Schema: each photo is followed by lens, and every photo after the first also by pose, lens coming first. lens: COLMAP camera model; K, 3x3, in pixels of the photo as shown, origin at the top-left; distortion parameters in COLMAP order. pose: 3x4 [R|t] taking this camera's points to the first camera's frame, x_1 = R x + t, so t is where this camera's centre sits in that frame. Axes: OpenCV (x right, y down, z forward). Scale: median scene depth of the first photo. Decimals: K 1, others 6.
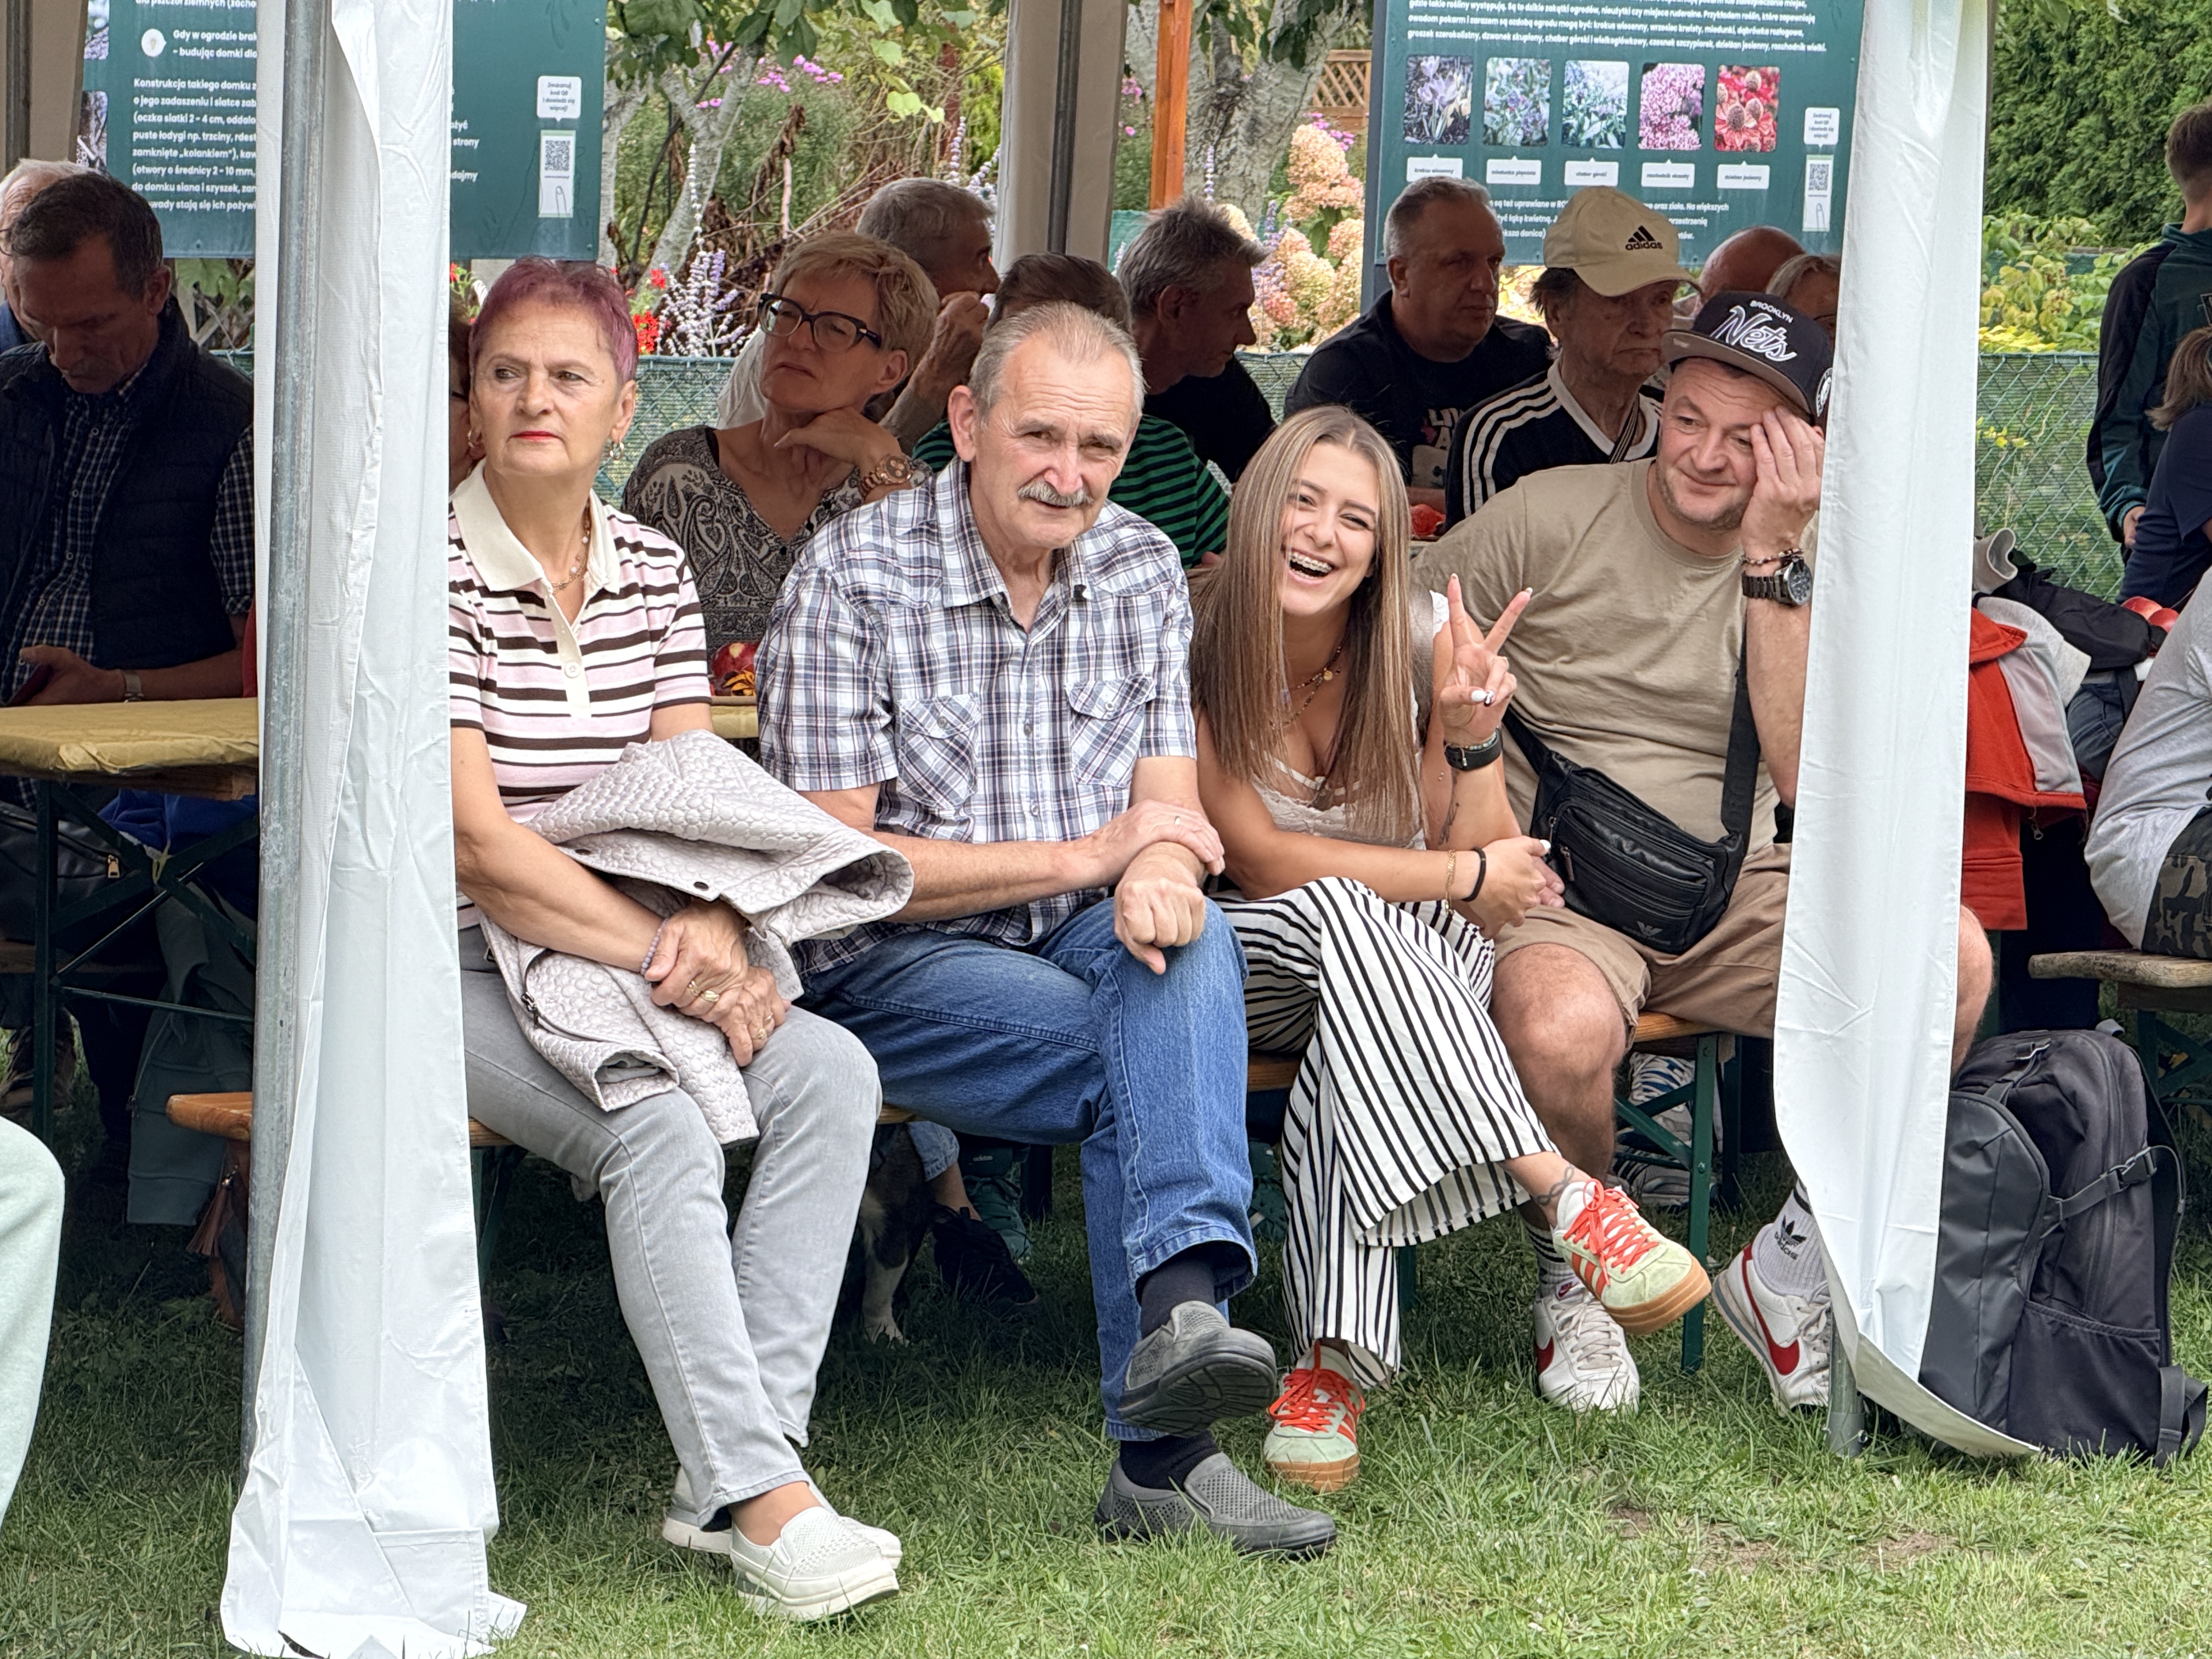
lens RADIAL K [[7806.2, 0, 1196.4], [0, 7806.2, 811.1], [0, 0, 1]] dist [0.222533, 0.000000]
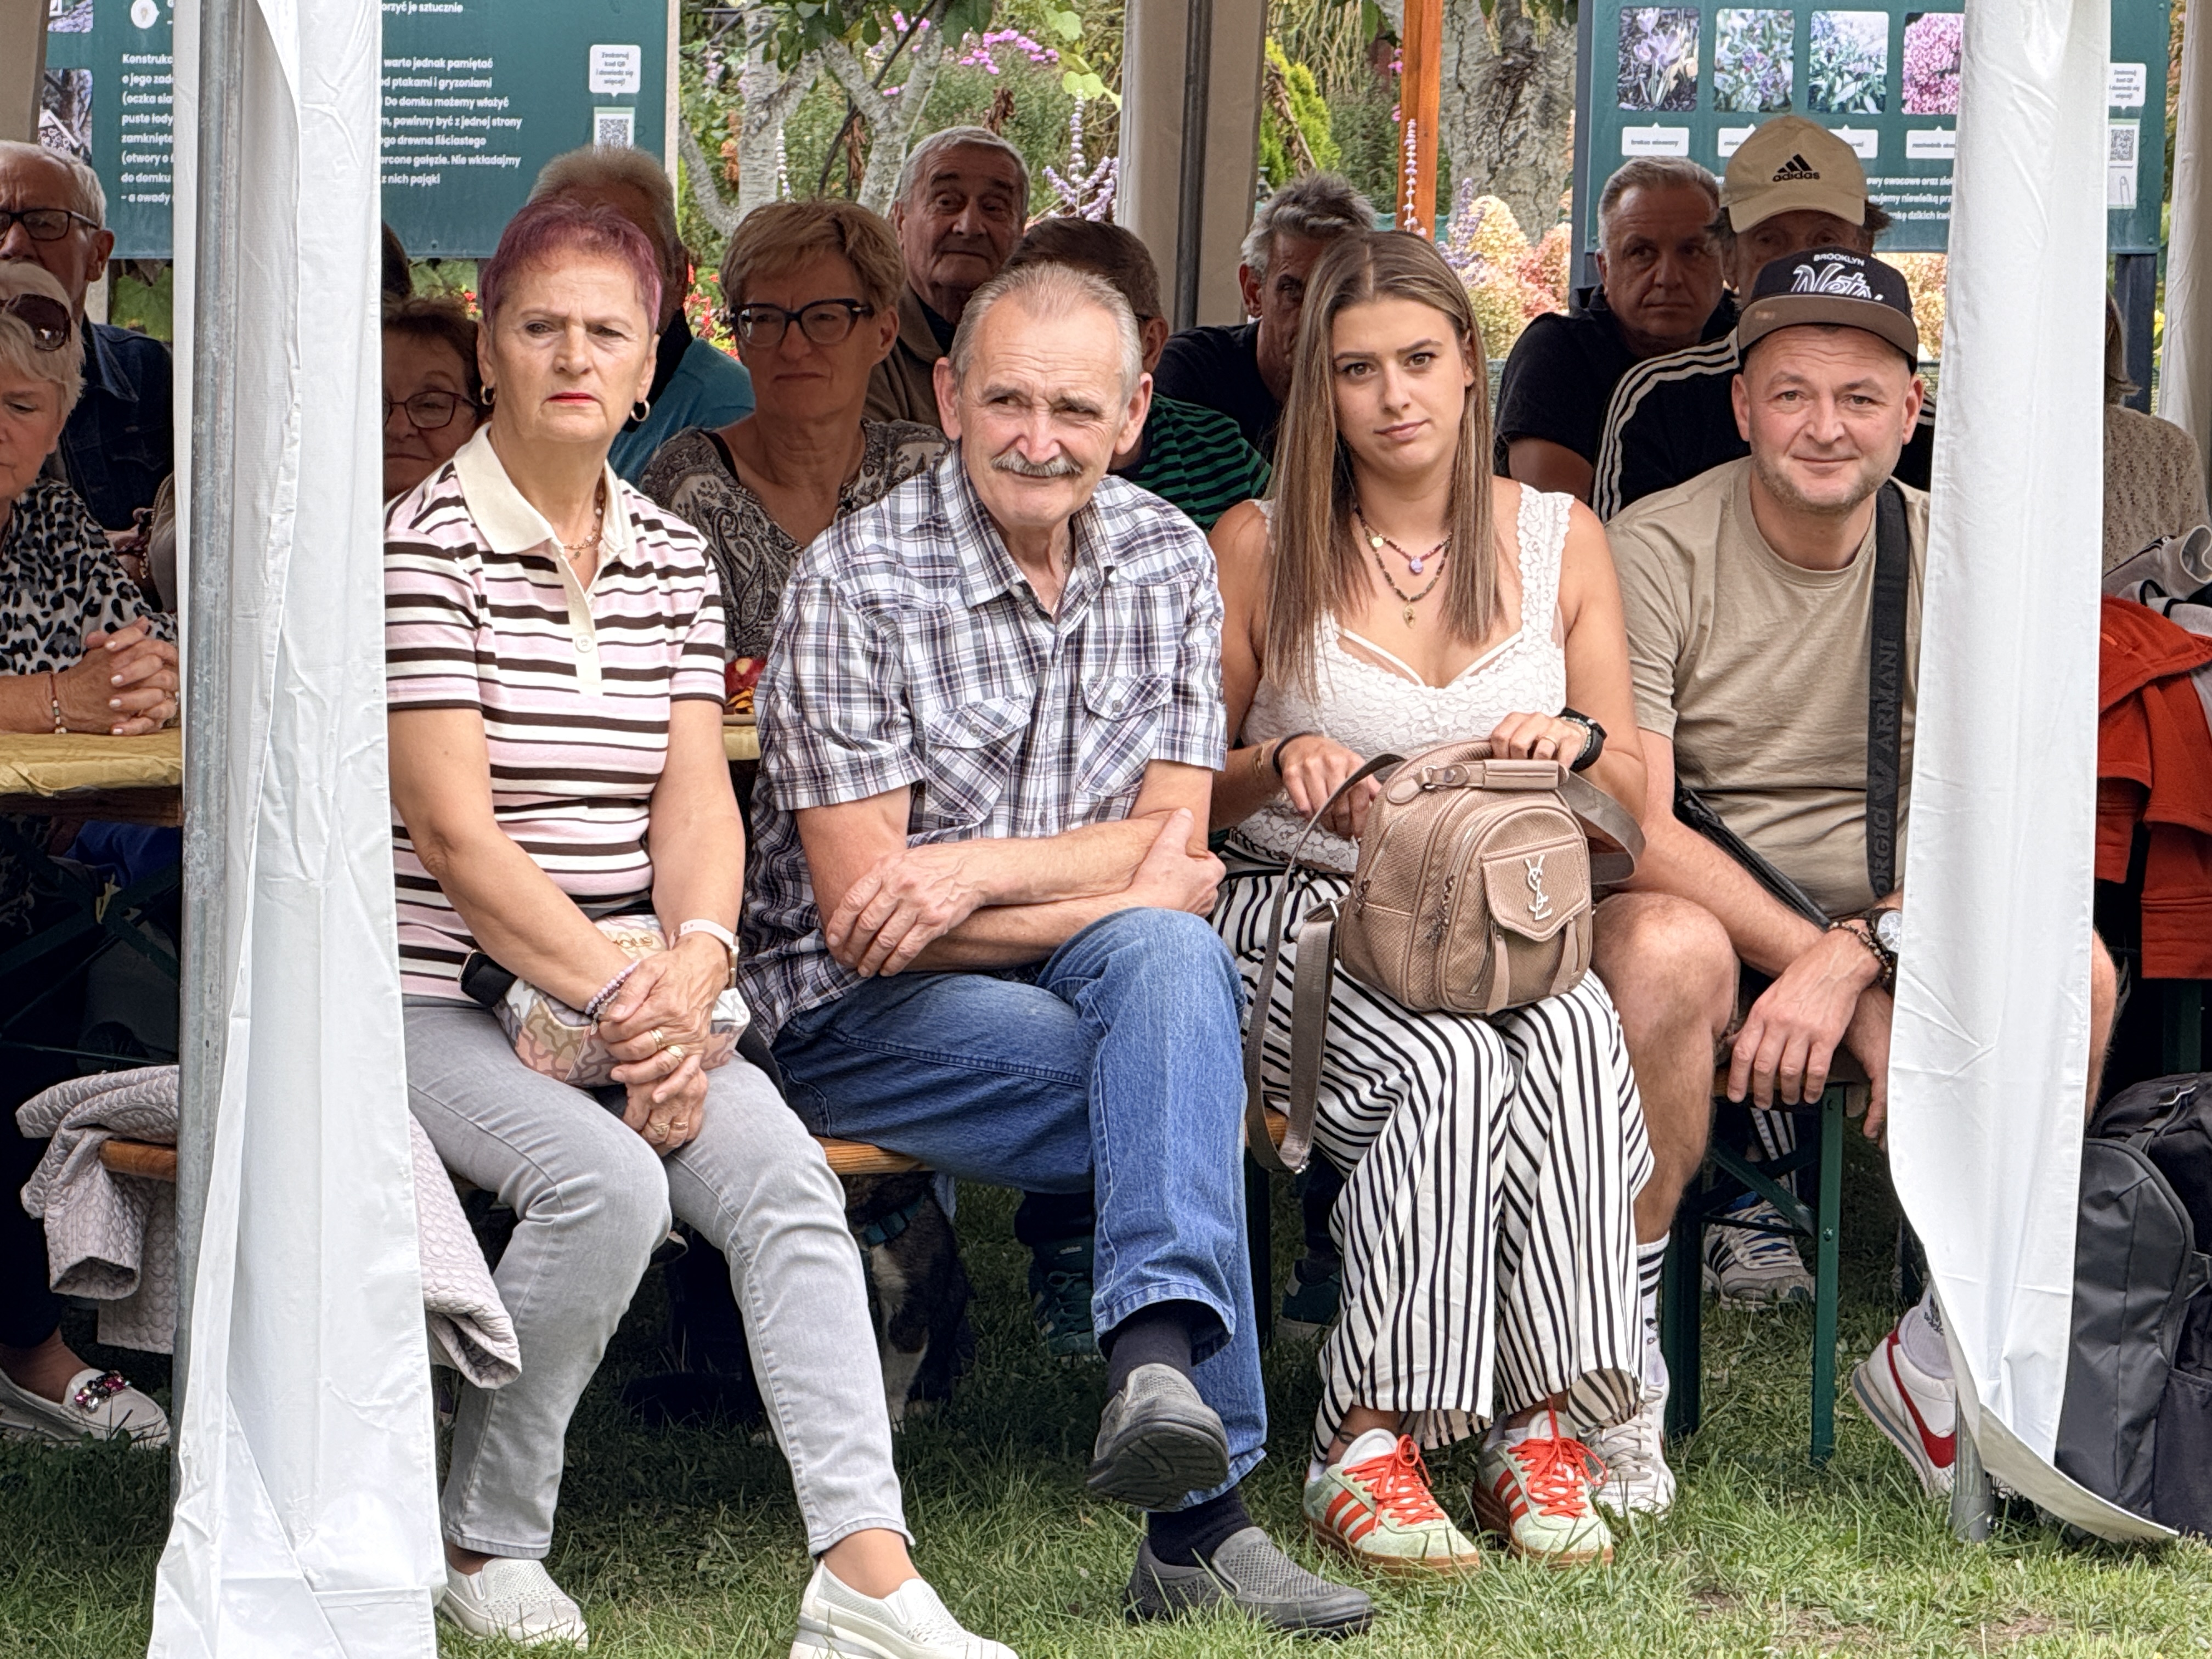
lens RADIAL K [[9765.2, 0, 1104.1], [0, 9765.2, 845.5], [0, 0, 1]] dist [0.252786, 0.000000]
pose [[0.998976, -0.009862, -0.044165, 0.031958], [0.009296, 0.999872, -0.012988, 0.014917], [0.044287, 0.012565, 0.998940, -0.124101]]
